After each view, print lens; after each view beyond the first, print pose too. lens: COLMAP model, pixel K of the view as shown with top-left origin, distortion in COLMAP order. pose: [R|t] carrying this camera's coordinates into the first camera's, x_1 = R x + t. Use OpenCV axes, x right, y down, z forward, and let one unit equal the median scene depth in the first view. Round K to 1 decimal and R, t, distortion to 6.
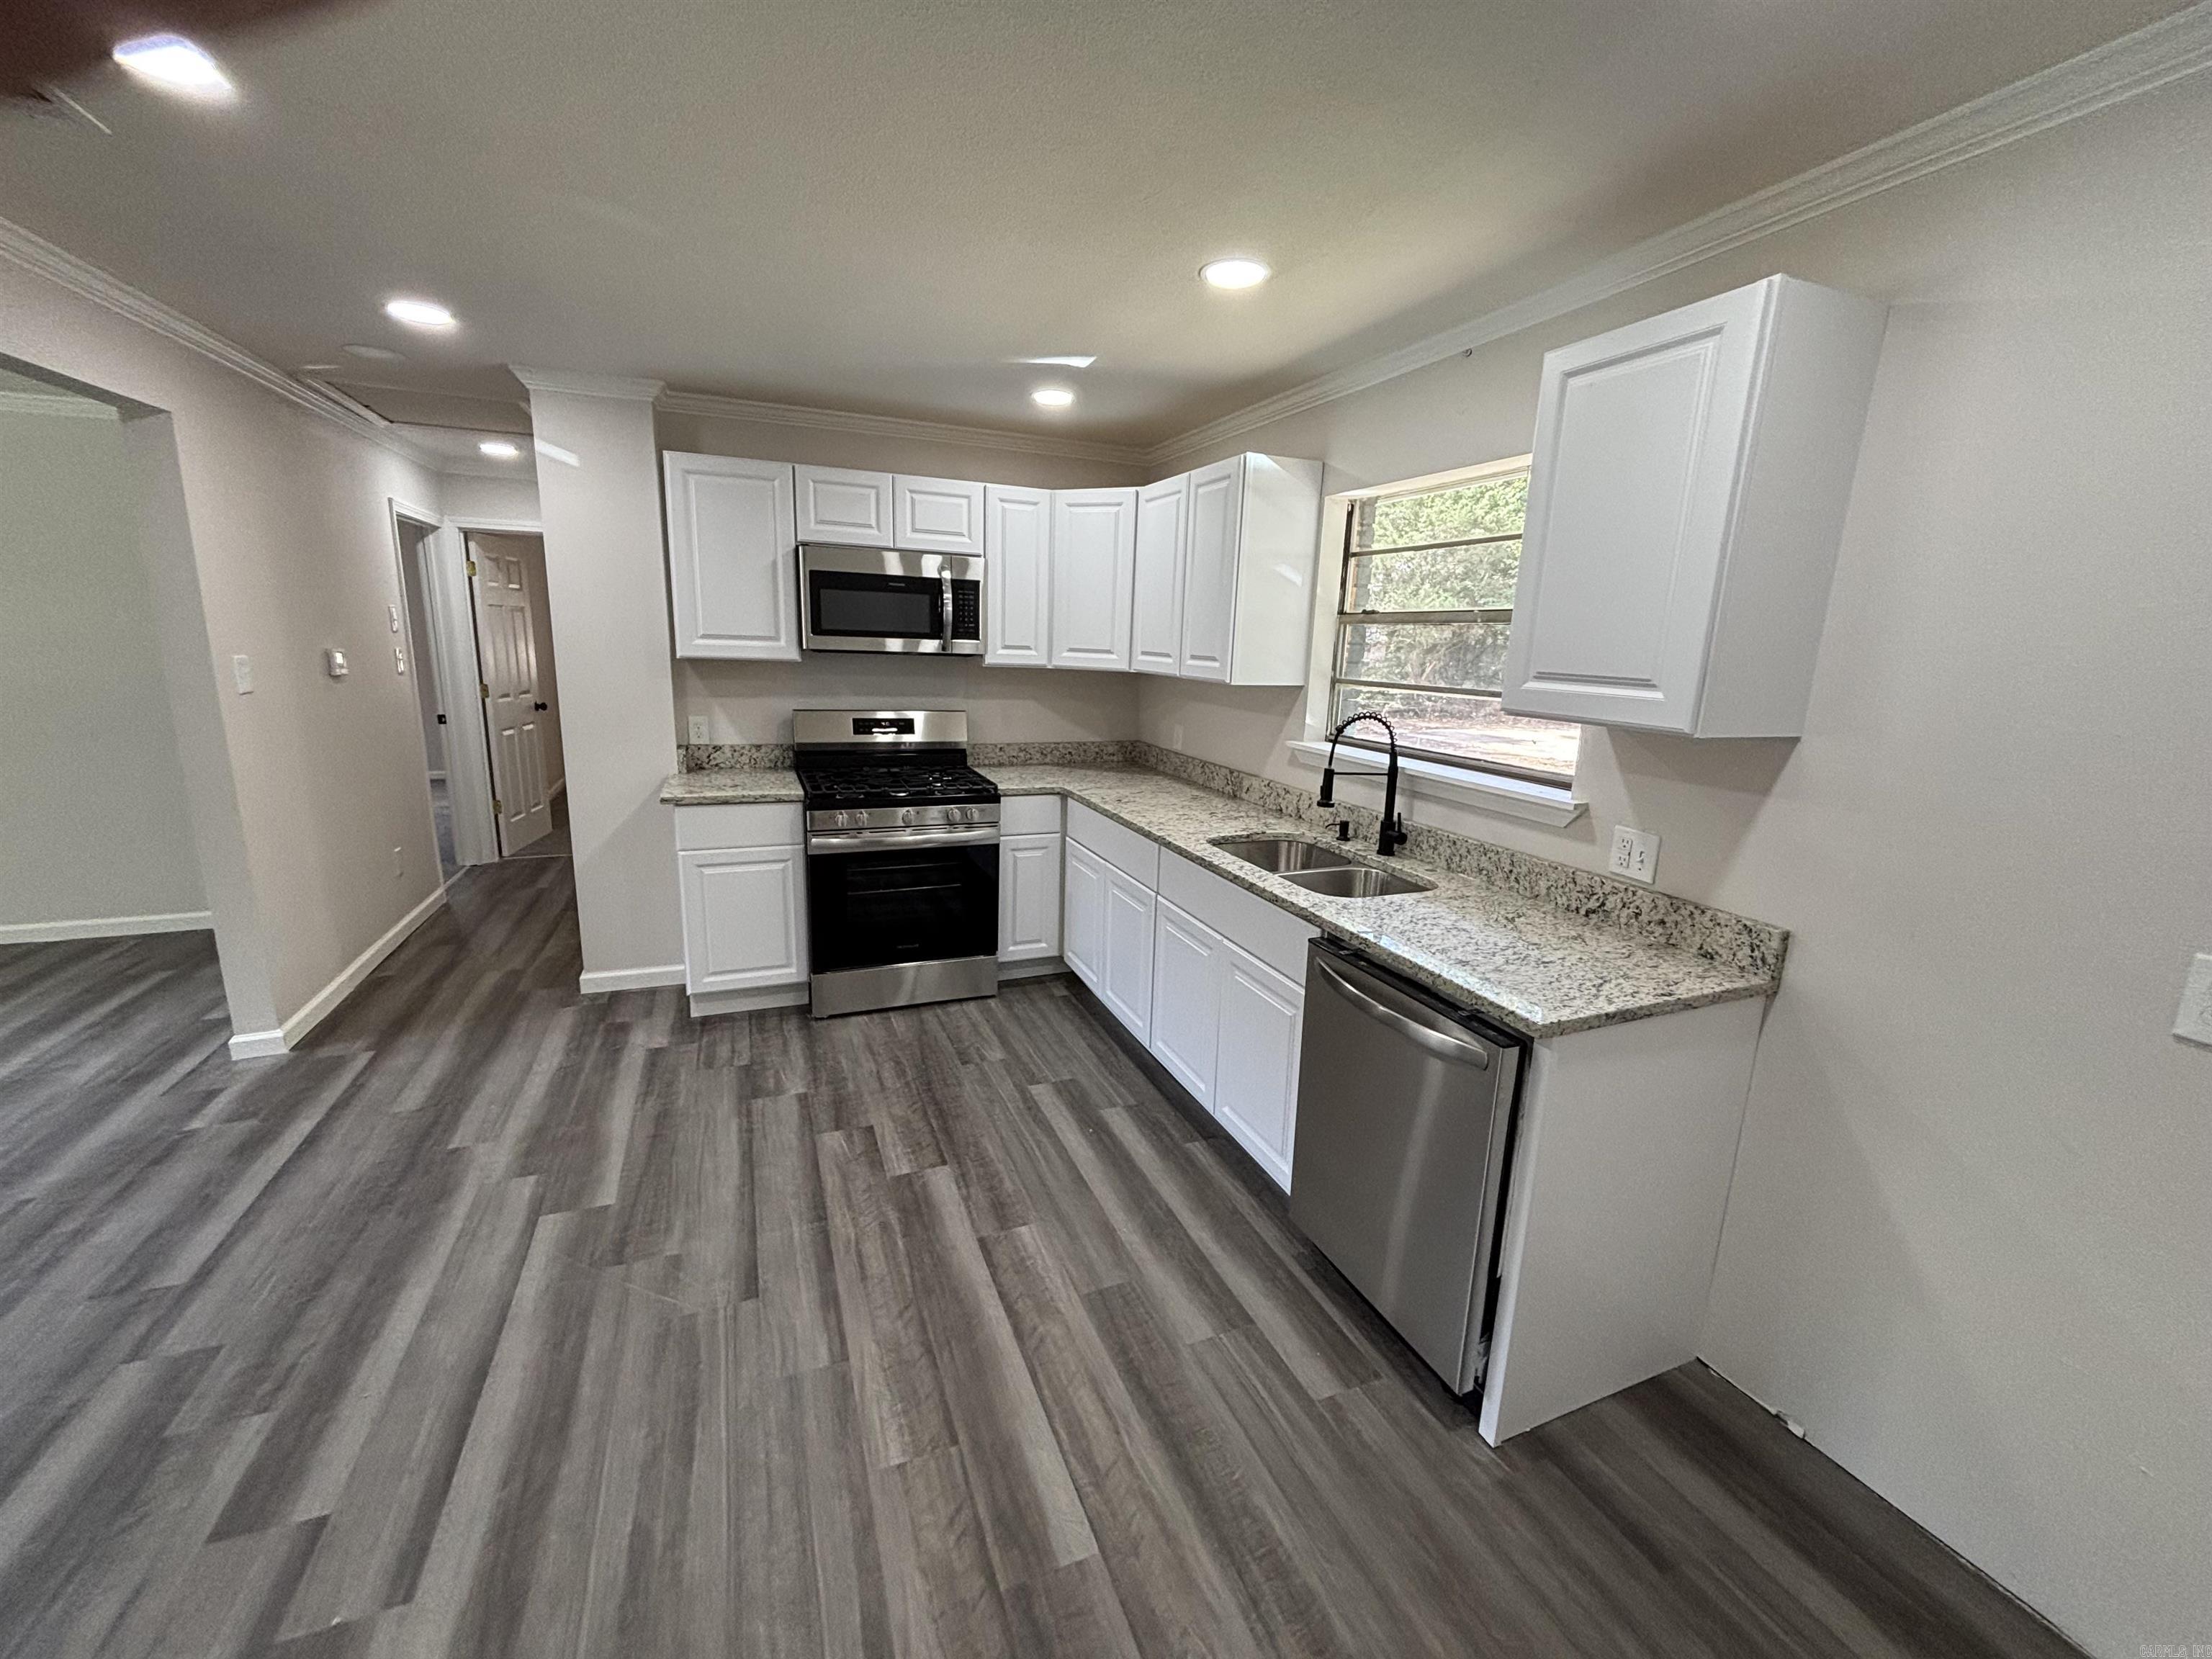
lens RADIAL K [[891.2, 0, 1101.7], [0, 891.2, 823.7], [0, 0, 1]] dist [0.001667, 0.000757]
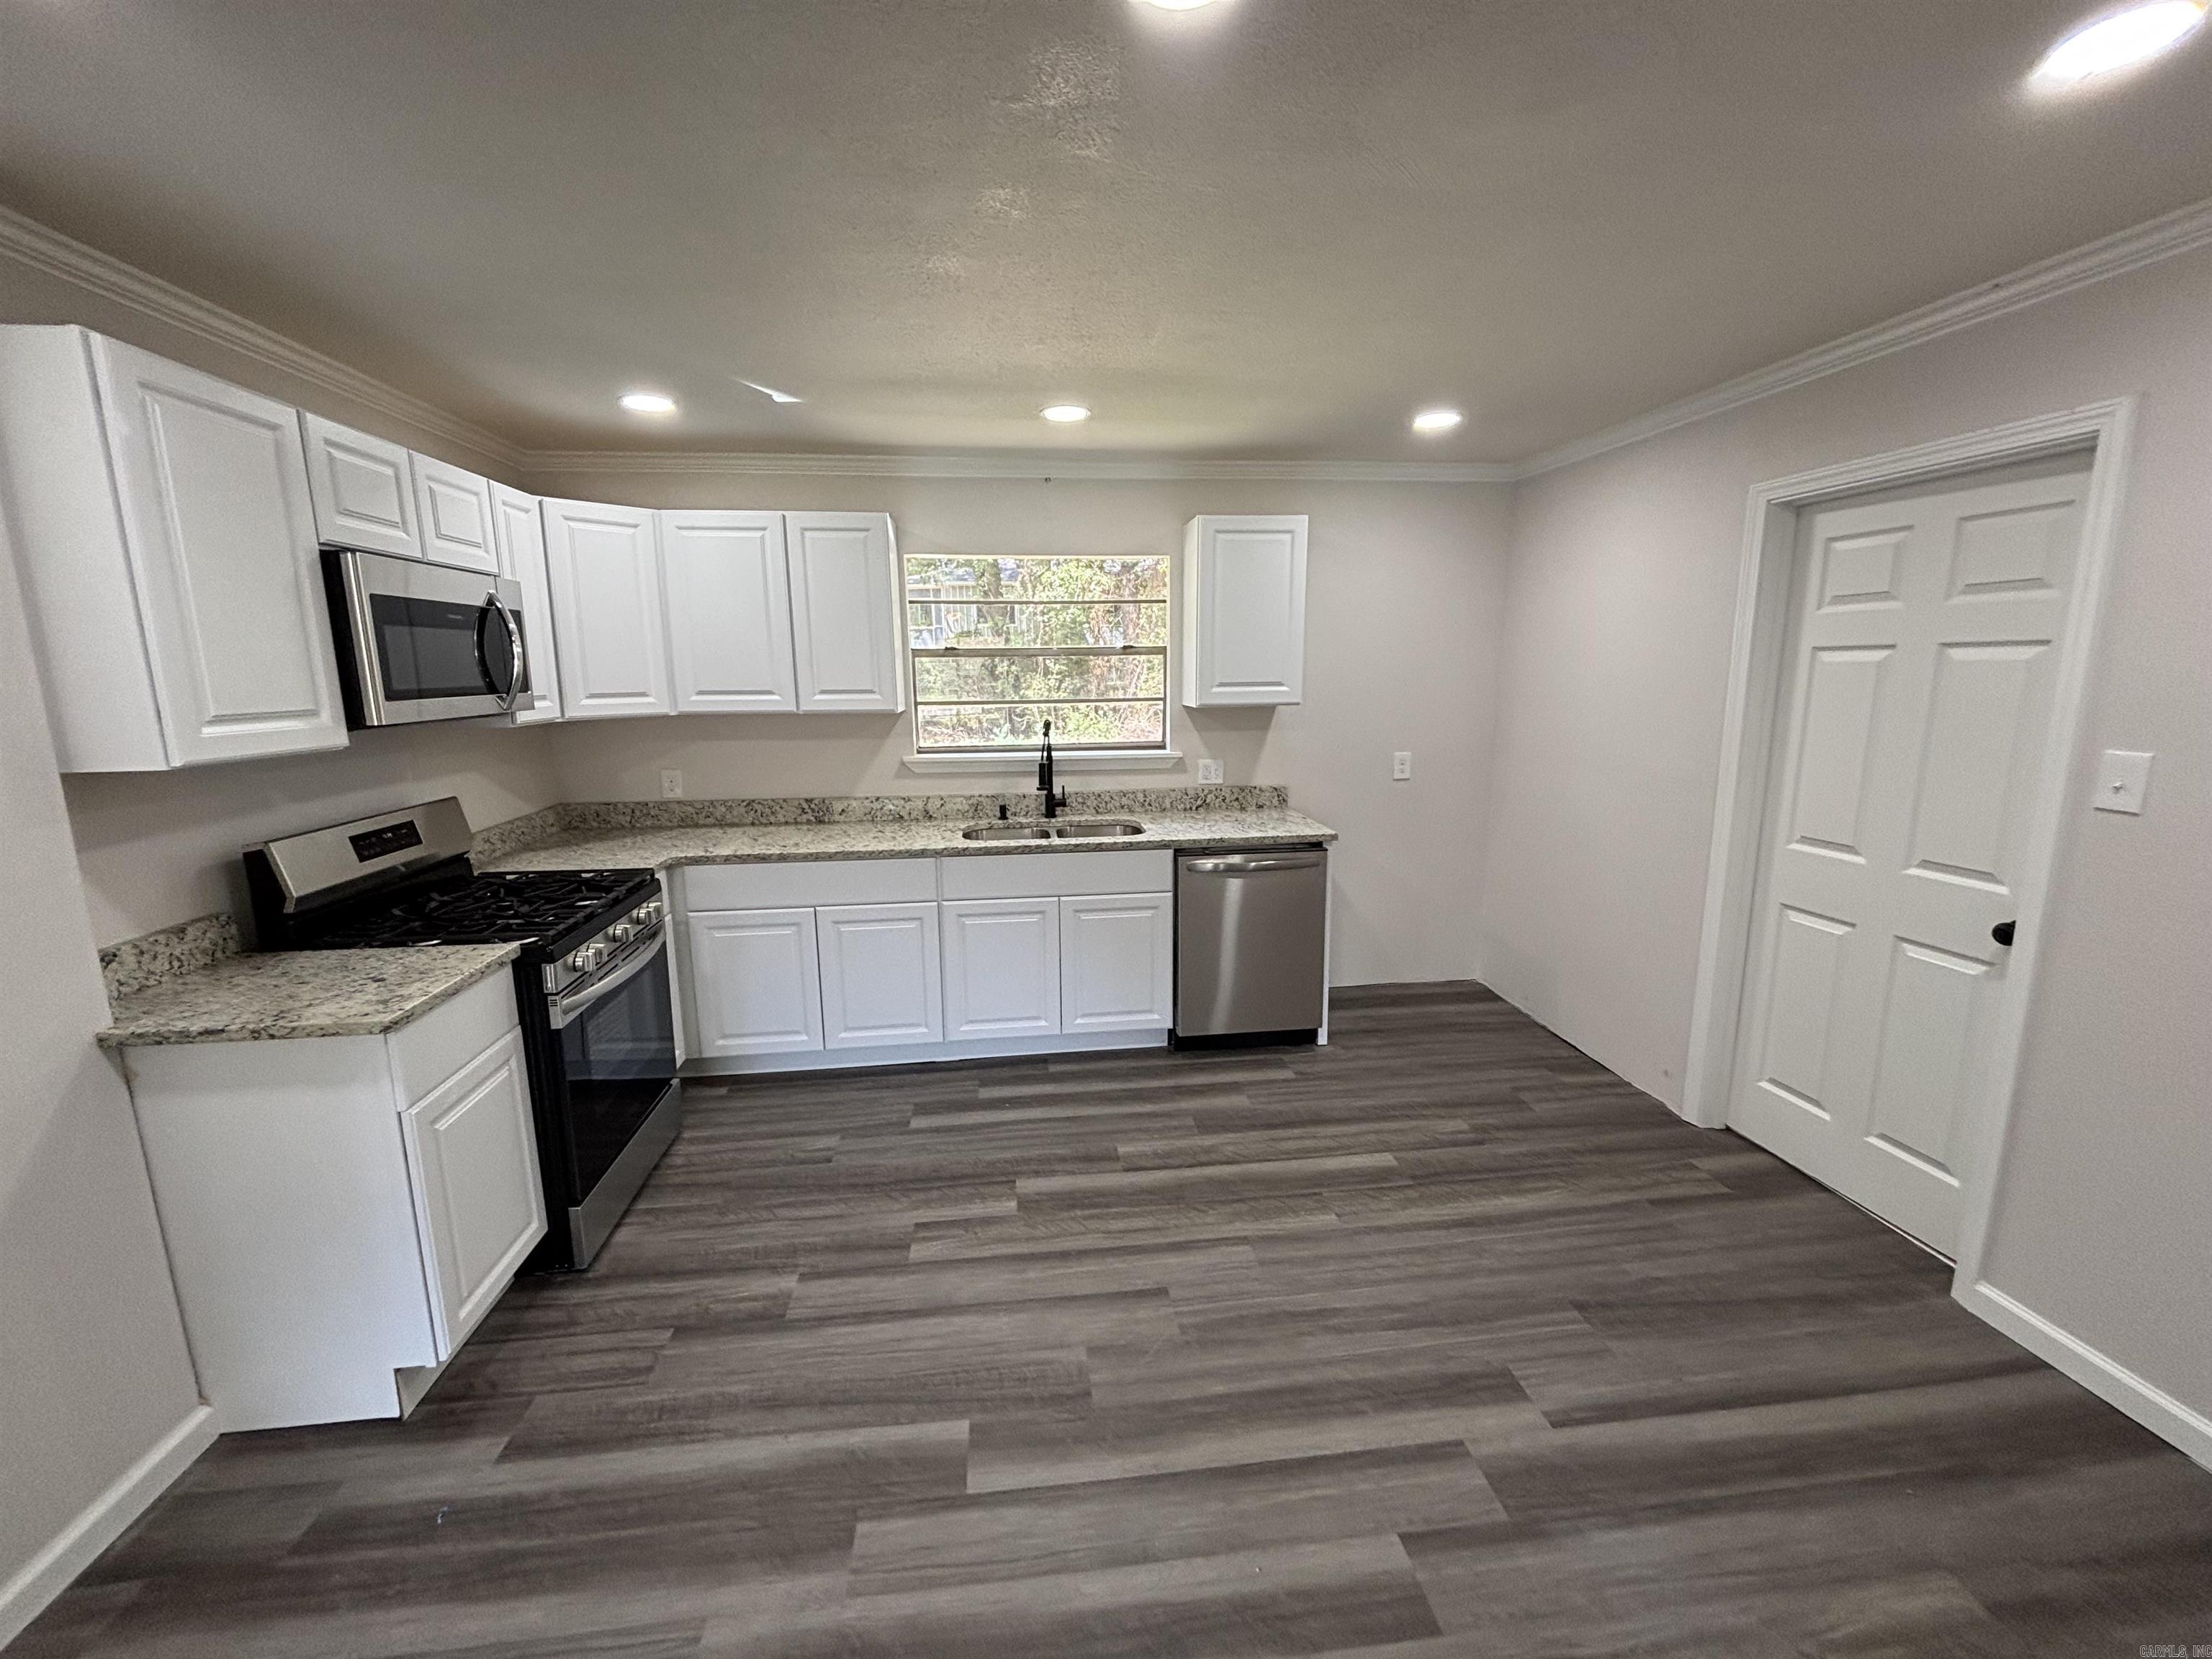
lens RADIAL K [[891.2, 0, 1101.7], [0, 891.2, 823.7], [0, 0, 1]] dist [0.001667, 0.000757]
pose [[0.261906, -0.206540, 0.942733, -0.946482], [0.217952, 0.964254, 0.150704, -0.143958], [-0.940161, 0.166000, 0.297560, 0.468344]]
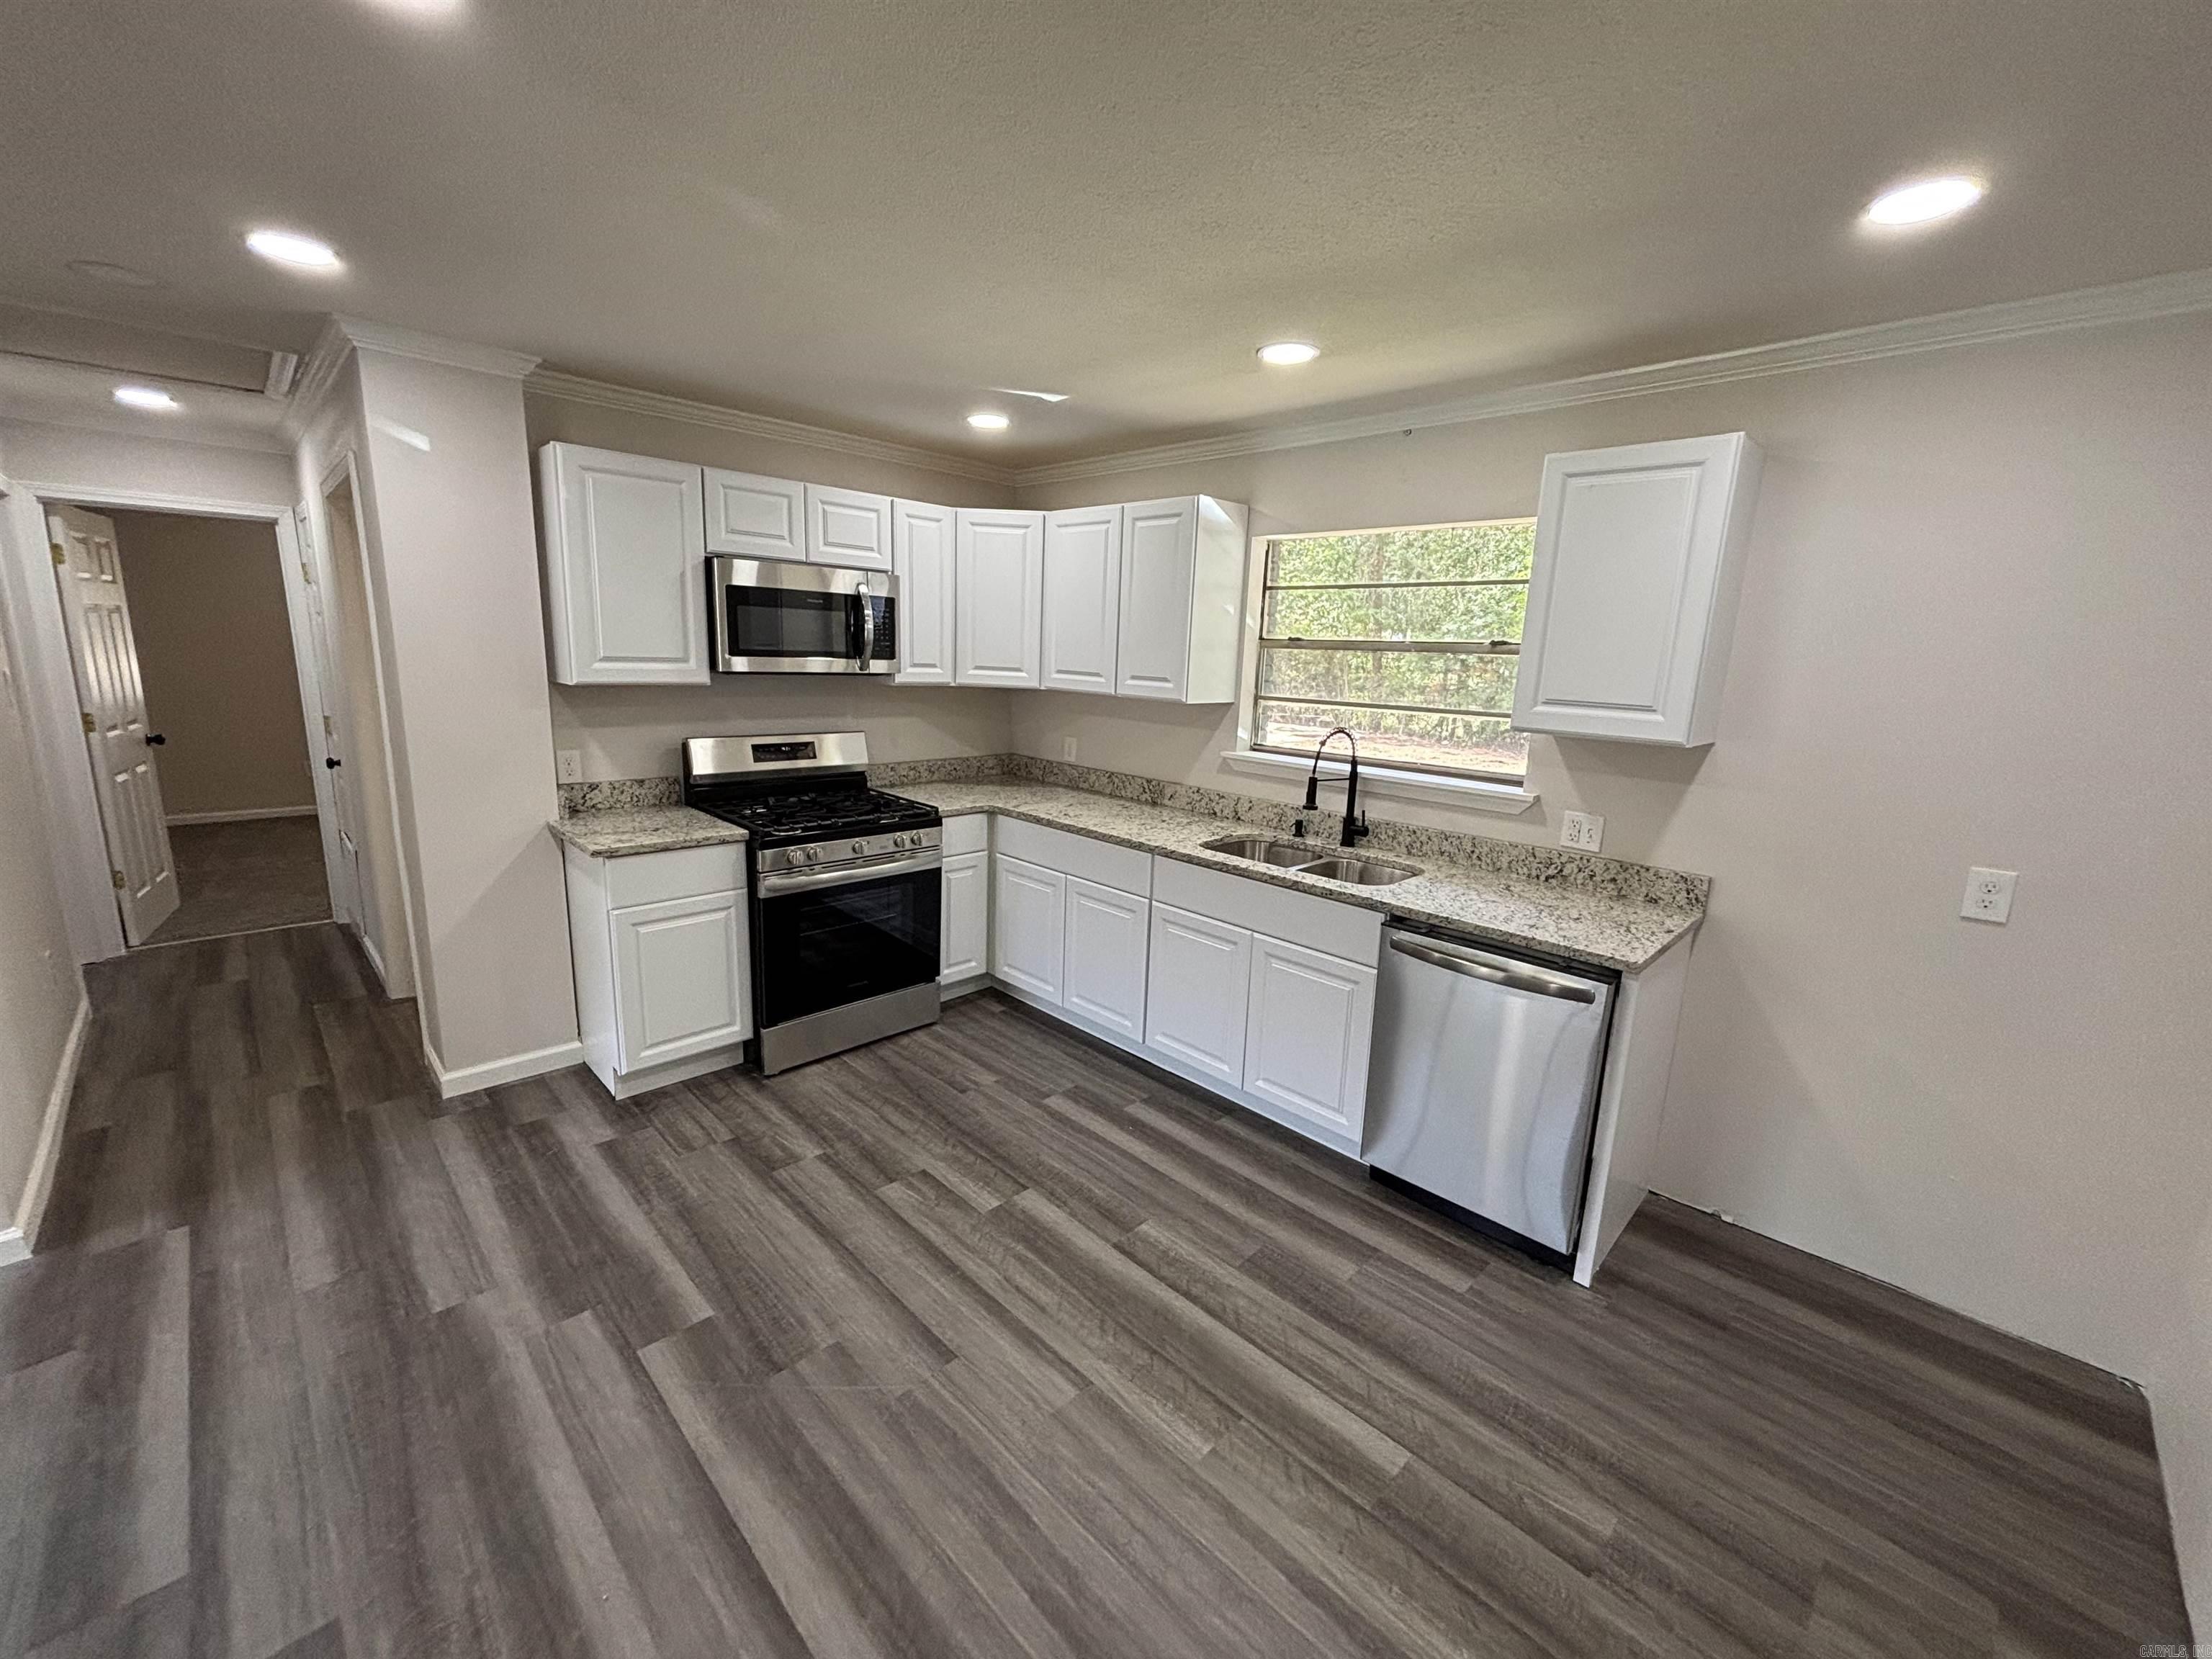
lens RADIAL K [[891.2, 0, 1101.7], [0, 891.2, 823.7], [0, 0, 1]] dist [0.001667, 0.000757]
pose [[0.921441, -0.074651, 0.381278, -0.406420], [0.072820, 0.997159, 0.019252, -0.039218], [-0.381633, 0.010025, 0.924260, 0.026496]]
